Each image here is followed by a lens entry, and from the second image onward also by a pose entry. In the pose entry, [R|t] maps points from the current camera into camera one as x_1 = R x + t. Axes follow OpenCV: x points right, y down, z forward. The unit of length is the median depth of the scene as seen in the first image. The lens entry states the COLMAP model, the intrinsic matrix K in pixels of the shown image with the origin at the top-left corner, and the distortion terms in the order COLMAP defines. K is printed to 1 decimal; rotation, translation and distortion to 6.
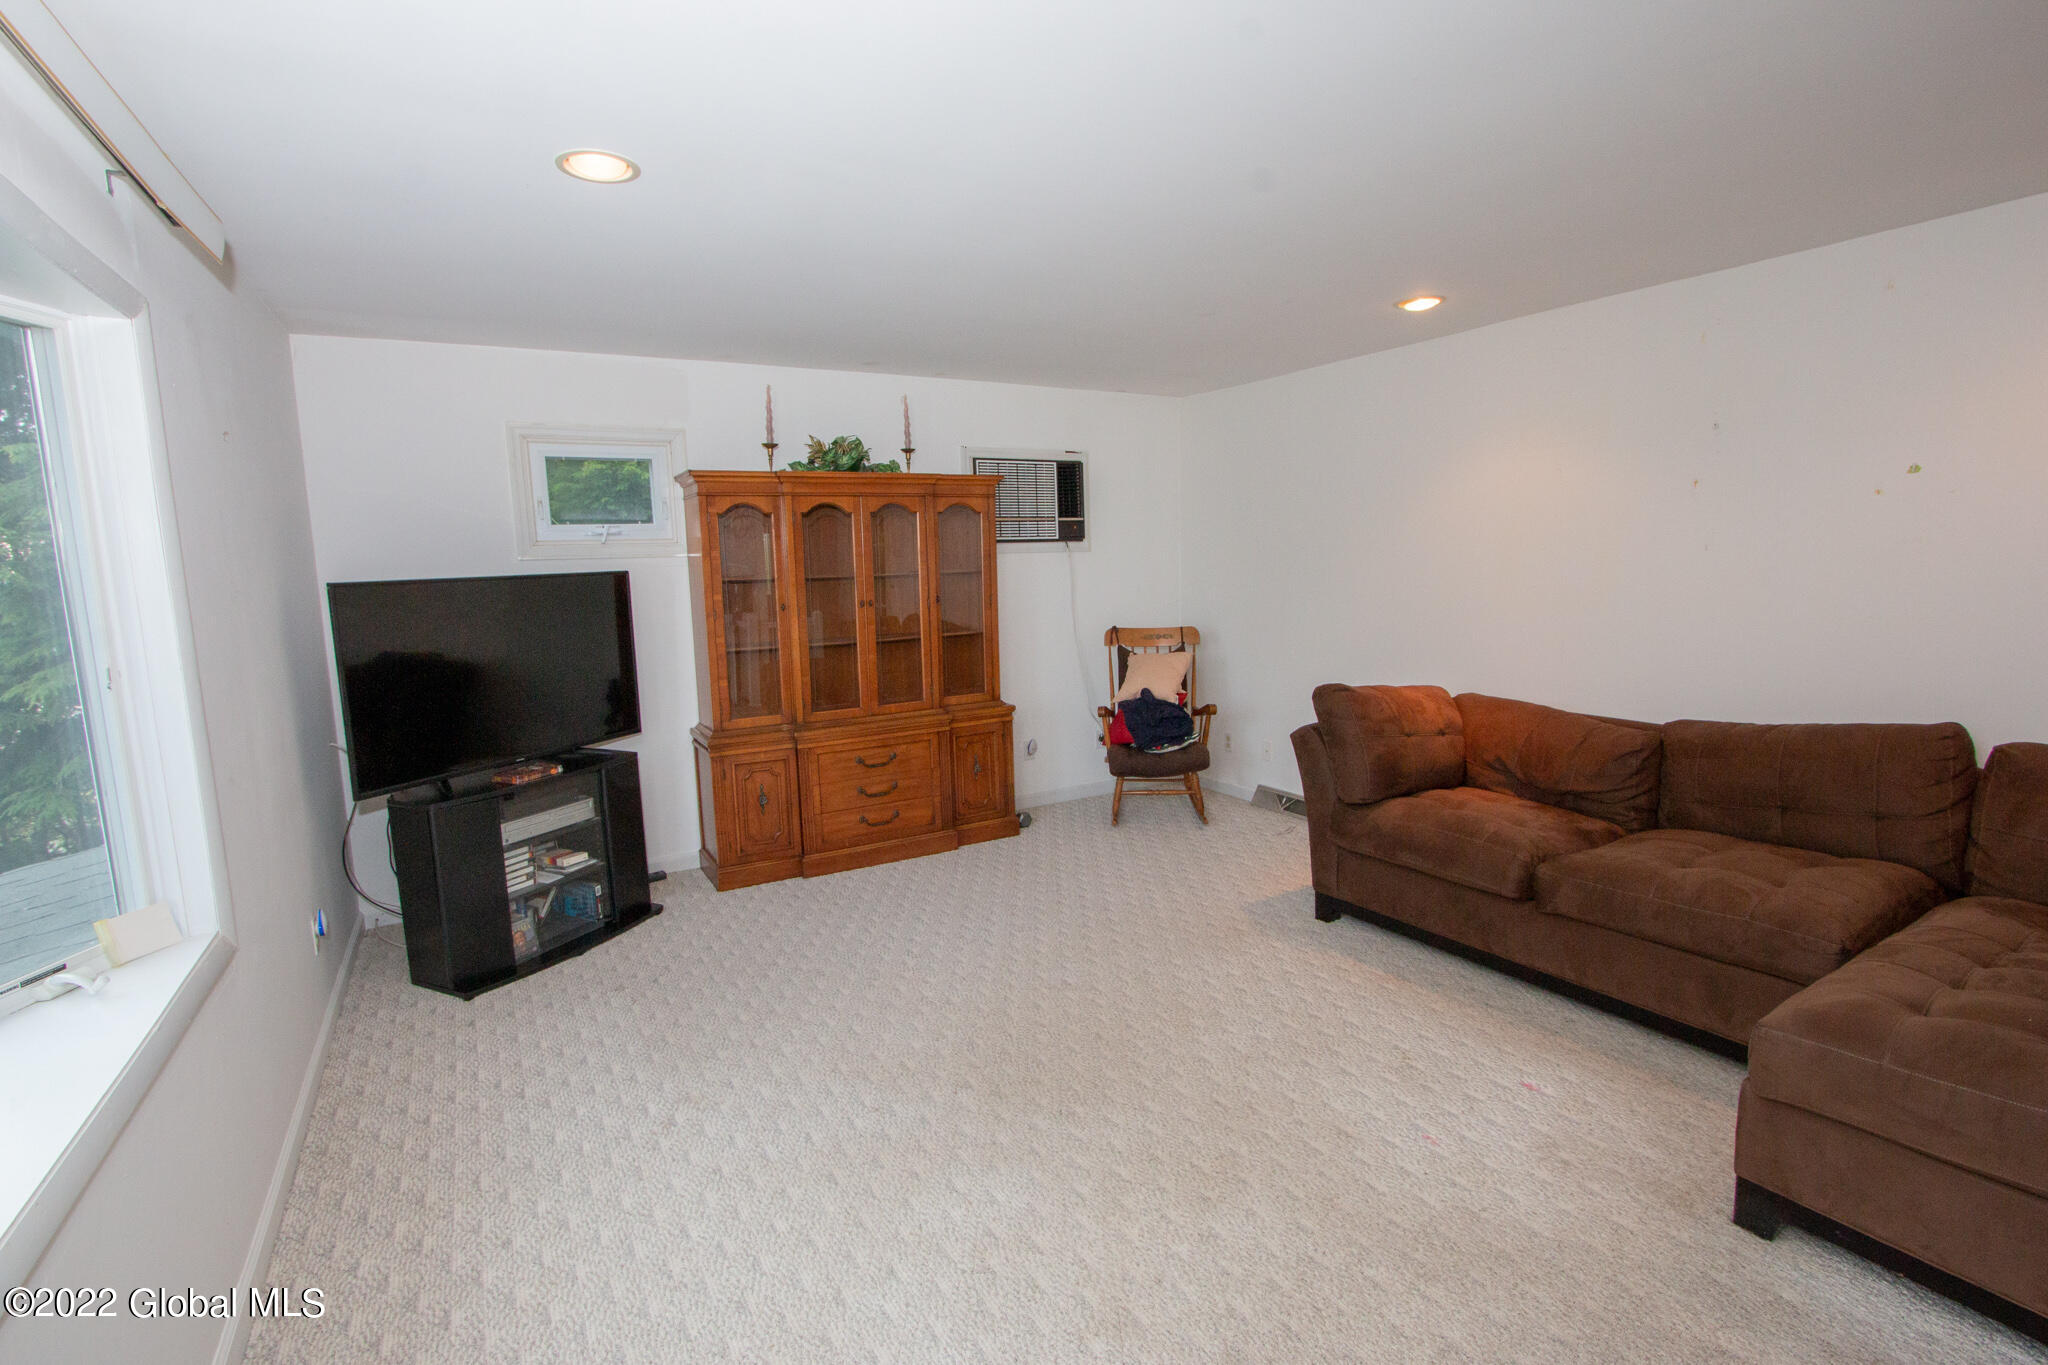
lens RADIAL K [[935.9, 0, 995.0], [0, 935.9, 683.6], [0, 0, 1]] dist [-0.001152, -0.000532]
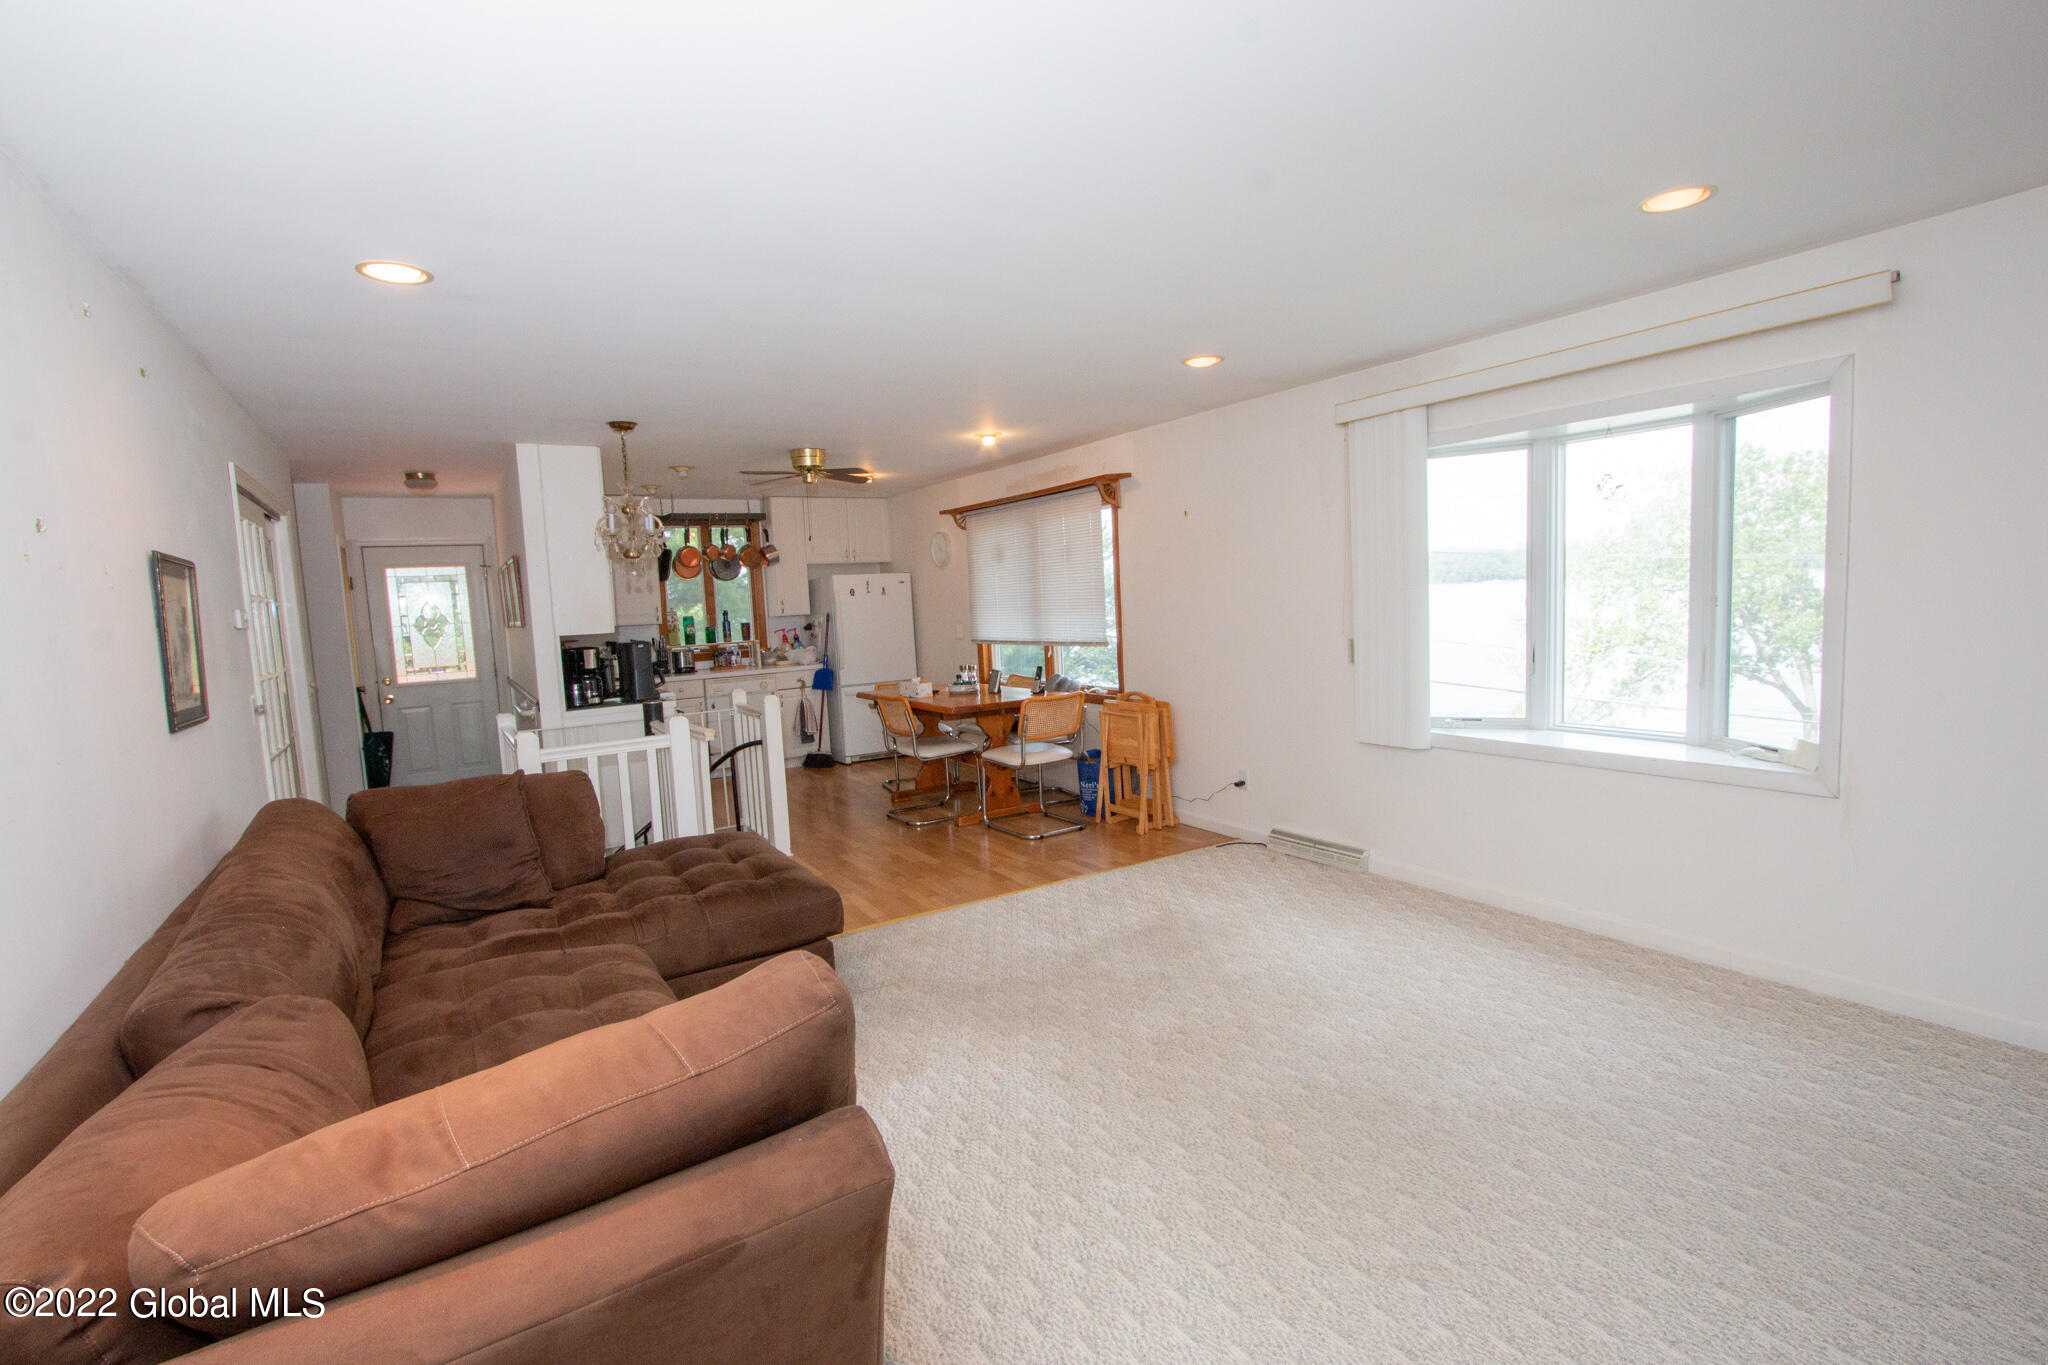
lens RADIAL K [[935.9, 0, 995.0], [0, 935.9, 683.6], [0, 0, 1]] dist [-0.001152, -0.000532]
pose [[-0.996501, 0.081720, -0.017558, 0.230502], [0.075740, 0.971678, 0.223842, -0.141638], [0.035353, 0.221728, -0.974467, 1.064035]]
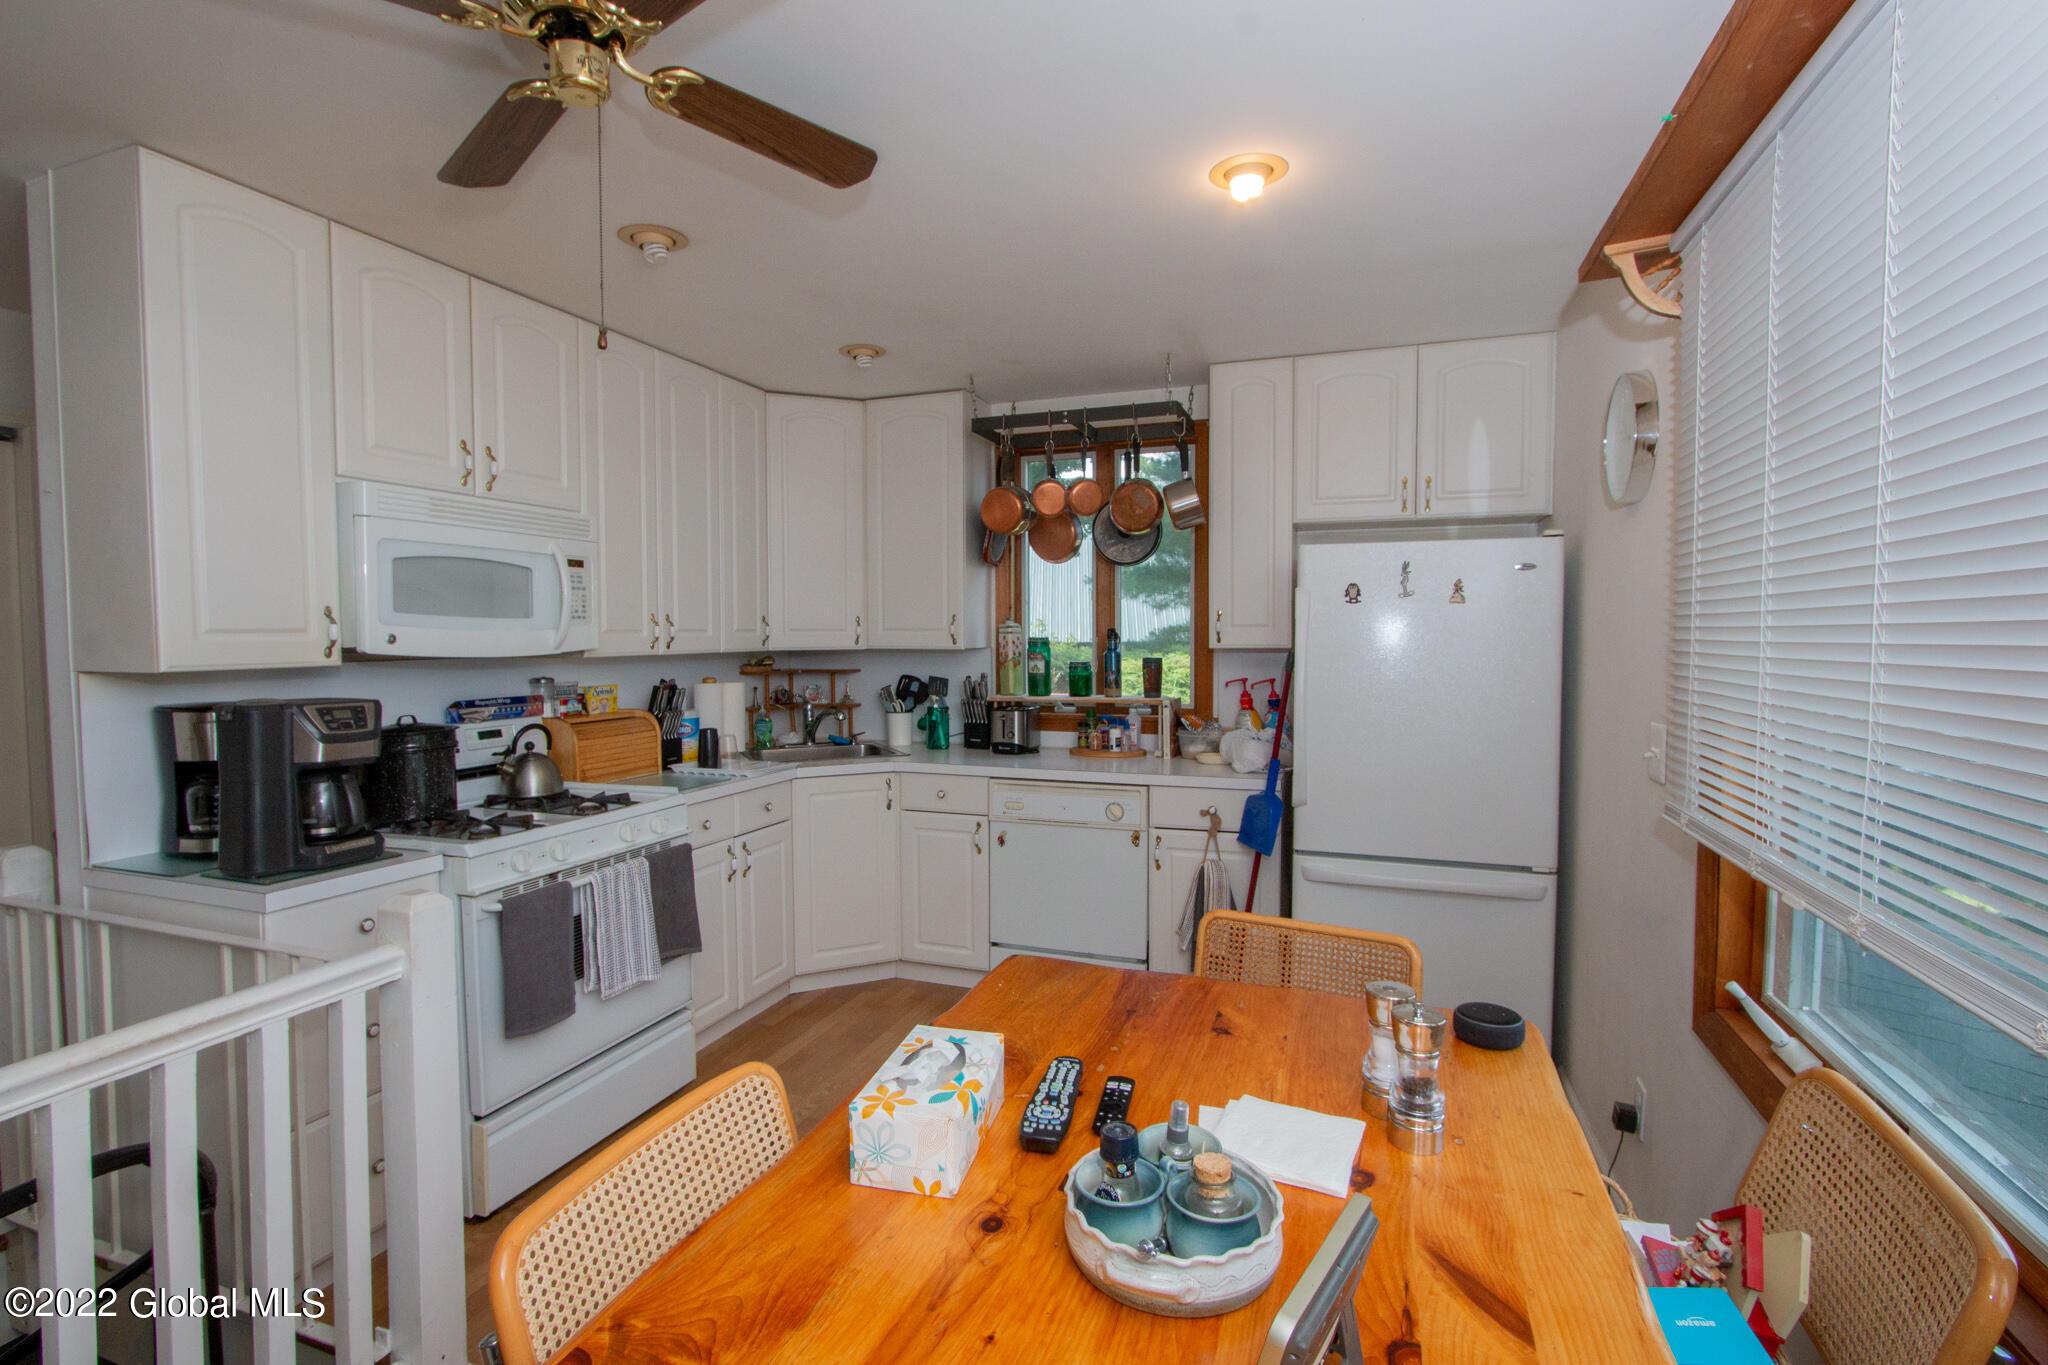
lens RADIAL K [[932.7, 0, 1028.7], [0, 932.7, 680.0], [0, 0, 1]] dist [-0.023803, -0.000051]
pose [[-0.648478, -0.005334, 0.761214, 0.119773], [0.122240, 0.986269, 0.111048, 0.033302], [-0.751354, 0.165063, -0.638922, -0.178284]]
